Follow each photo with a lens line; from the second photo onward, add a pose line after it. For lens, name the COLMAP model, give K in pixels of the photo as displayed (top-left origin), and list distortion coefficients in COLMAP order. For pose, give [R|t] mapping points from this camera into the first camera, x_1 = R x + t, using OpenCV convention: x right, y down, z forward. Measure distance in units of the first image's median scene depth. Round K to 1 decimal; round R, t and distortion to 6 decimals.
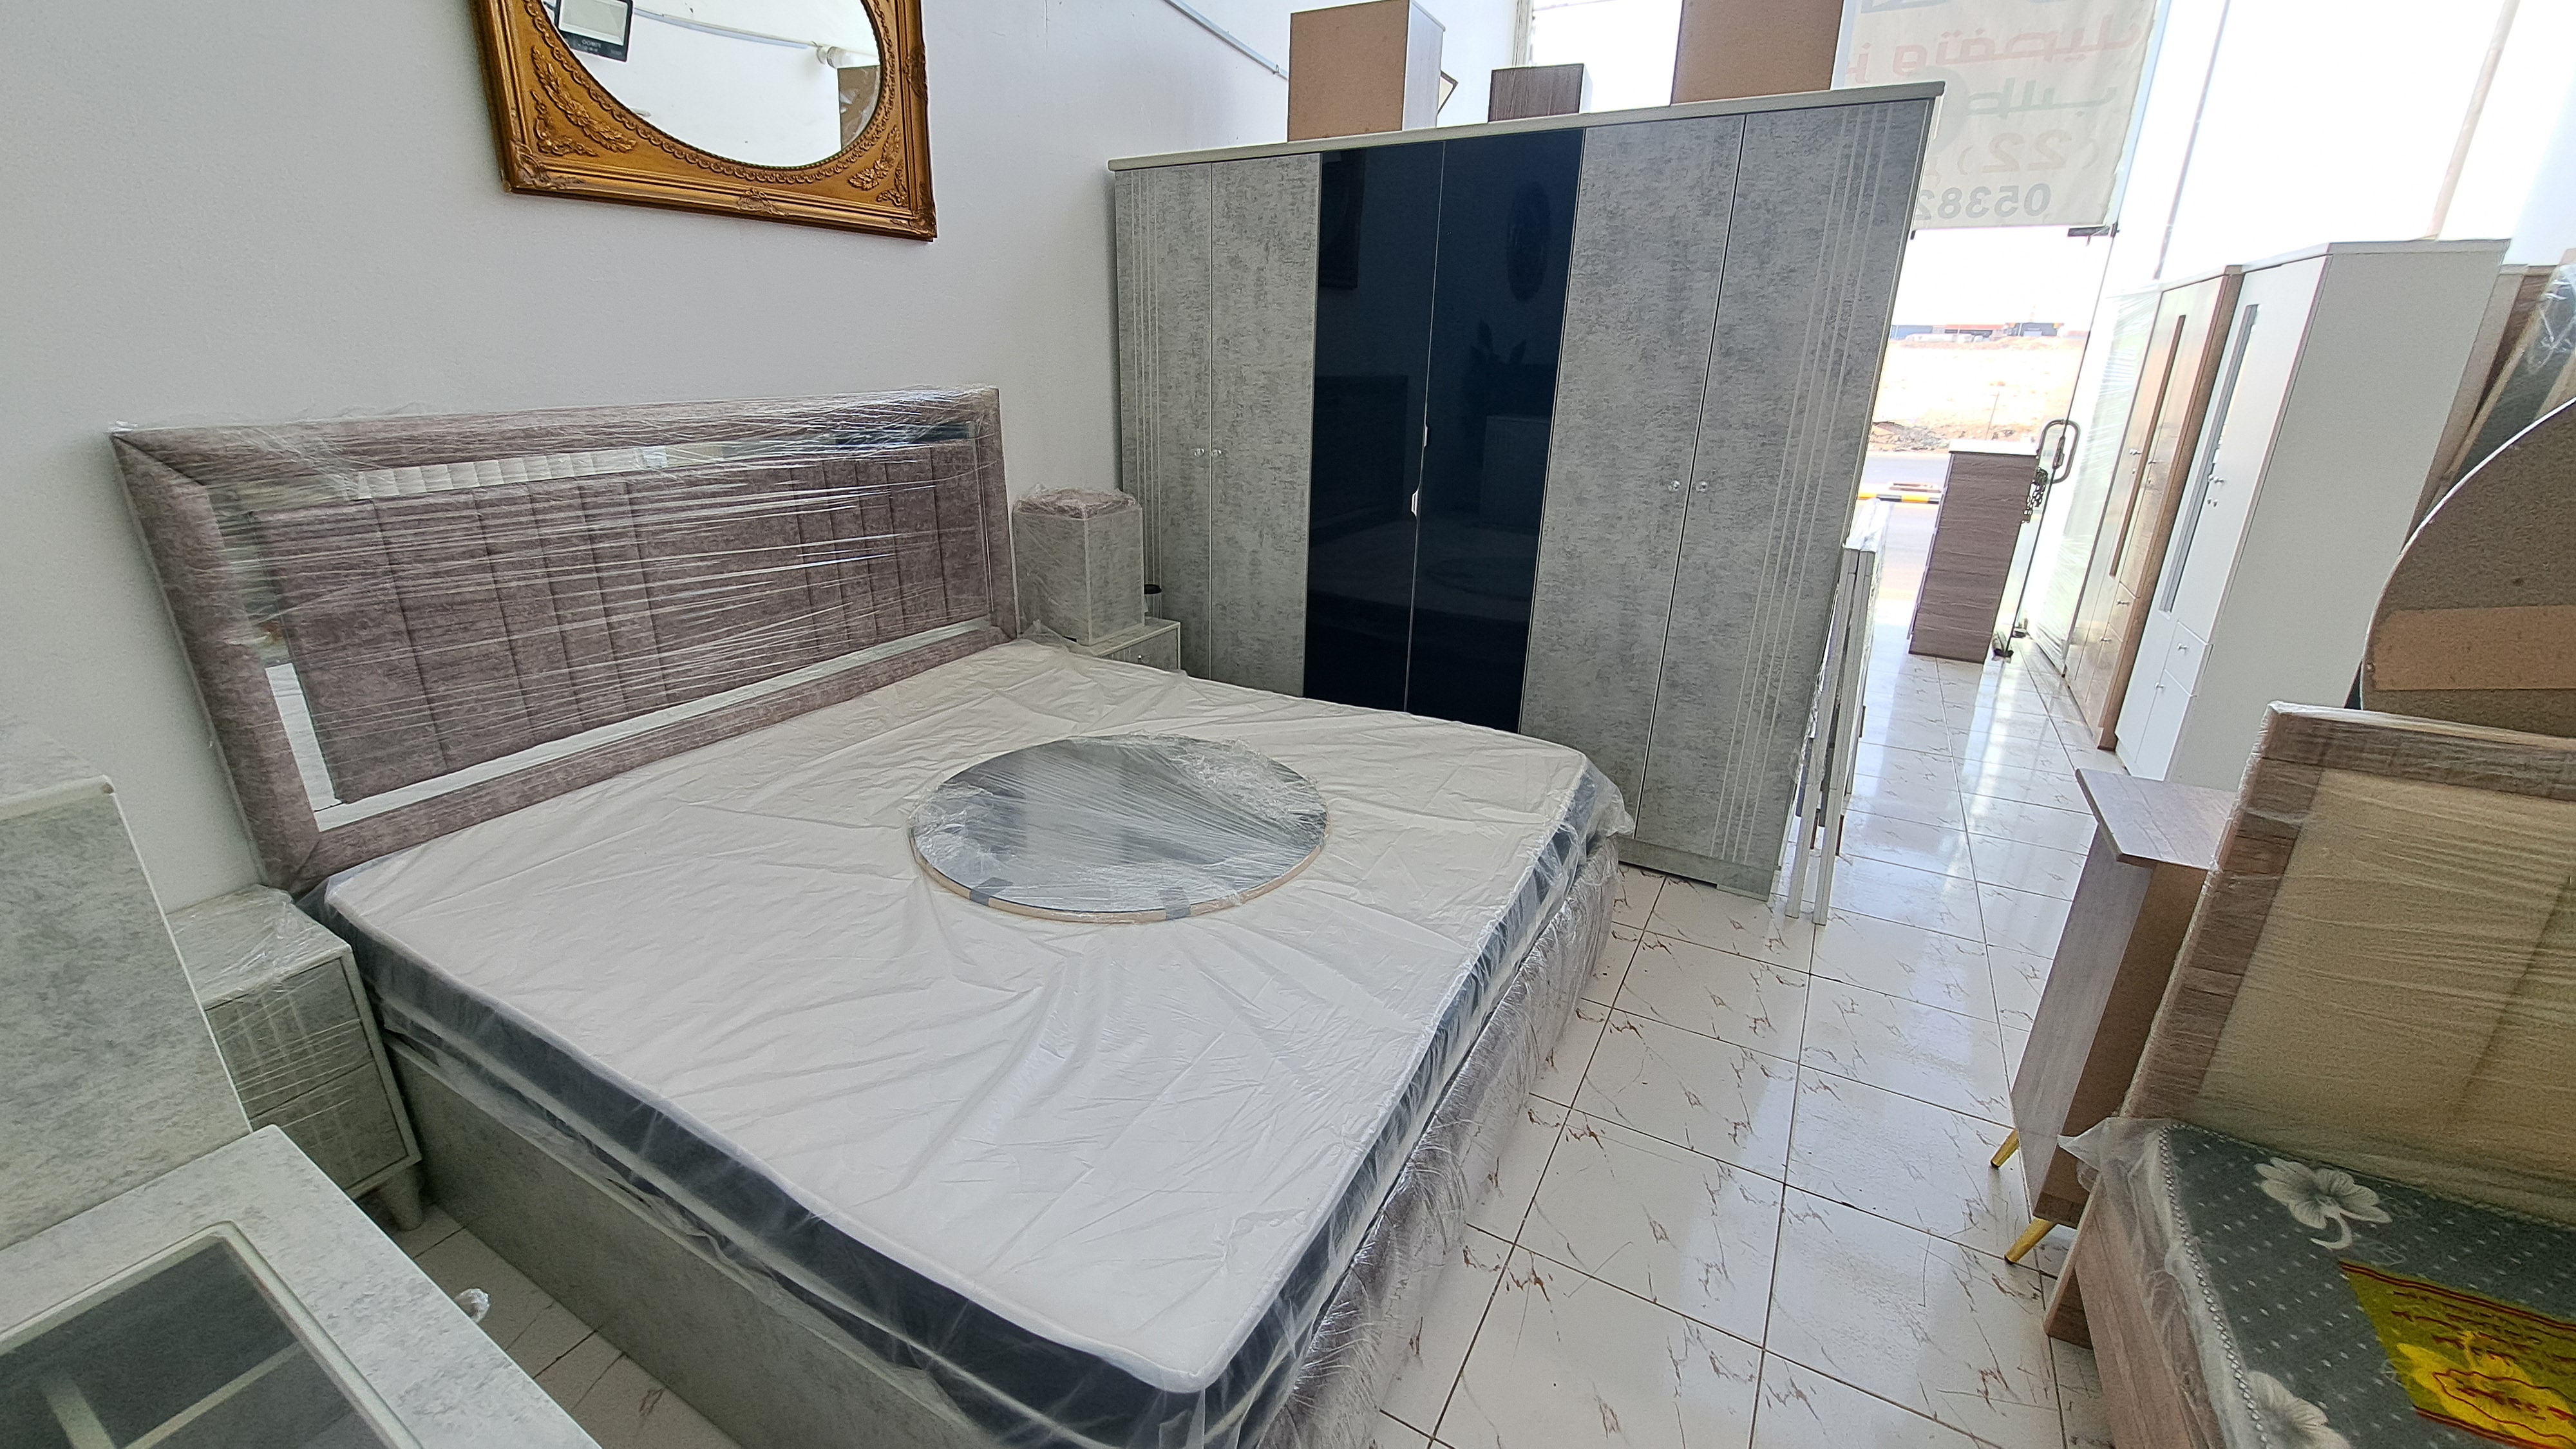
lens RADIAL K [[1032.1, 0, 1230.3], [0, 1032.1, 721.5], [0, 0, 1]] dist [-0.031337, 0.007311]
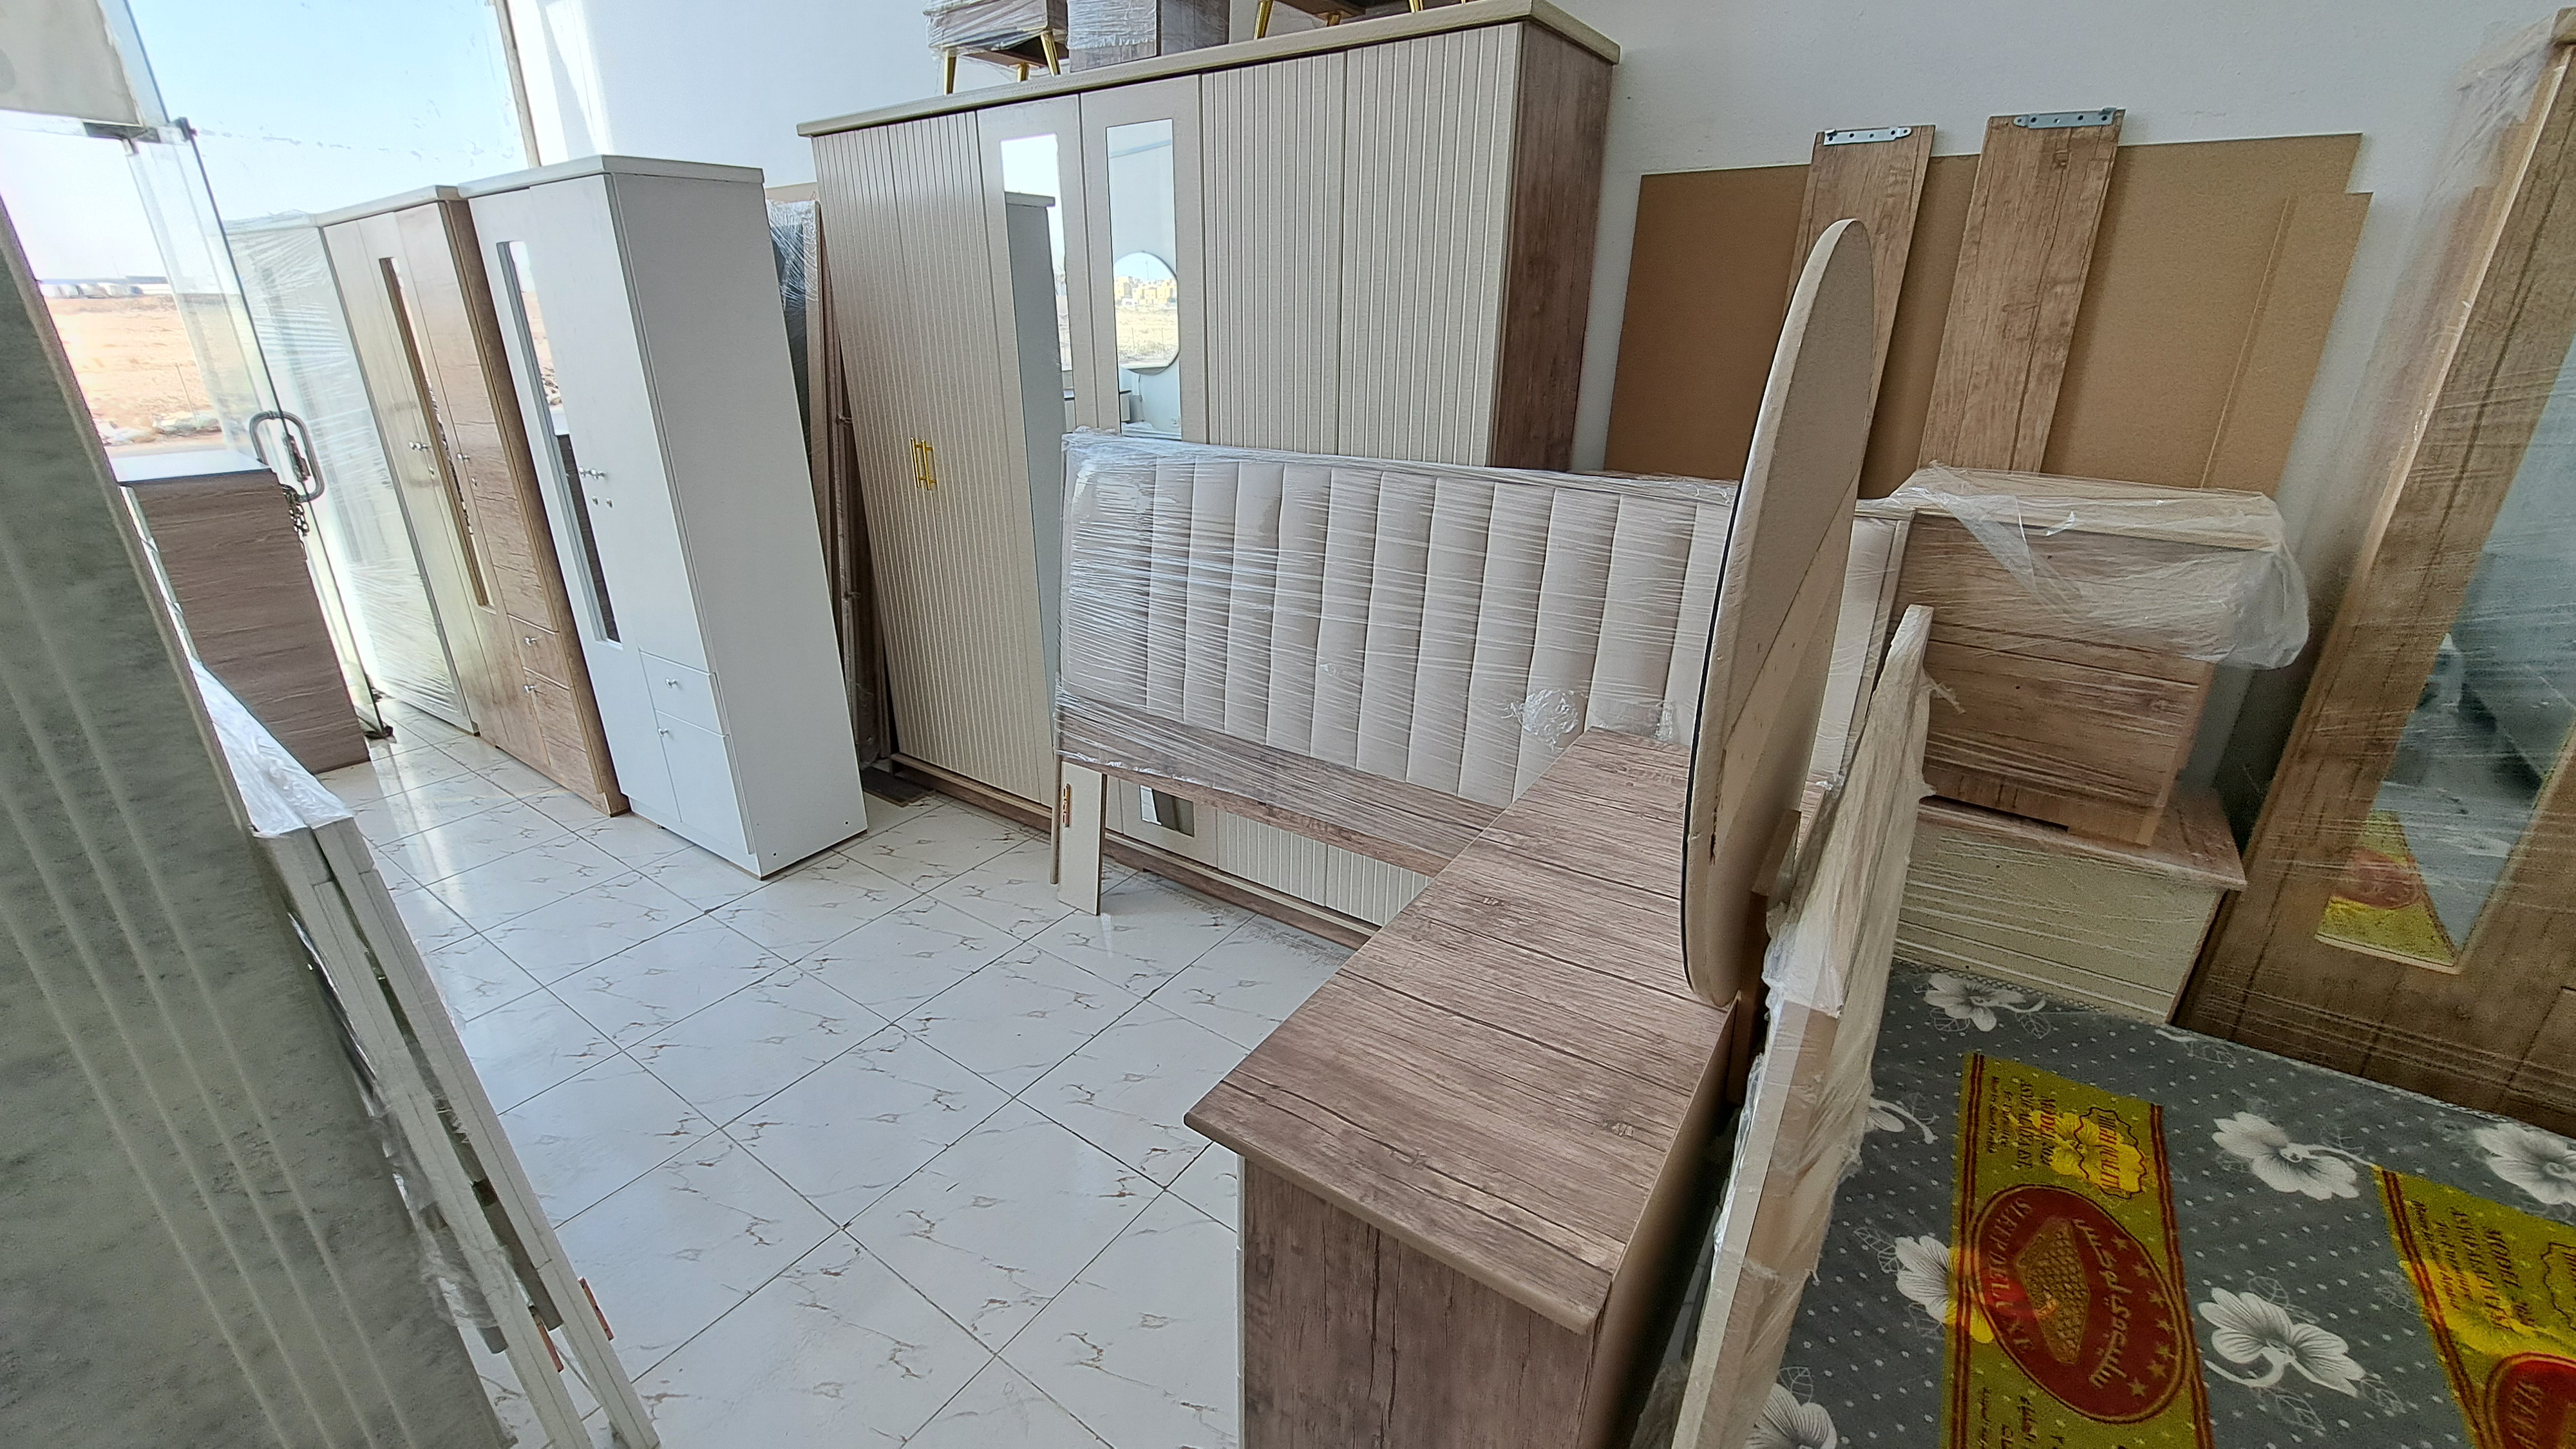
lens RADIAL K [[1032.1, 0, 1230.3], [0, 1032.1, 721.5], [0, 0, 1]] dist [-0.031337, 0.007311]
pose [[0.082381, -0.379742, 0.921417, 0.206378], [0.345005, 0.878258, 0.331110, -0.147088], [-0.934979, 0.290616, 0.203364, 0.395327]]
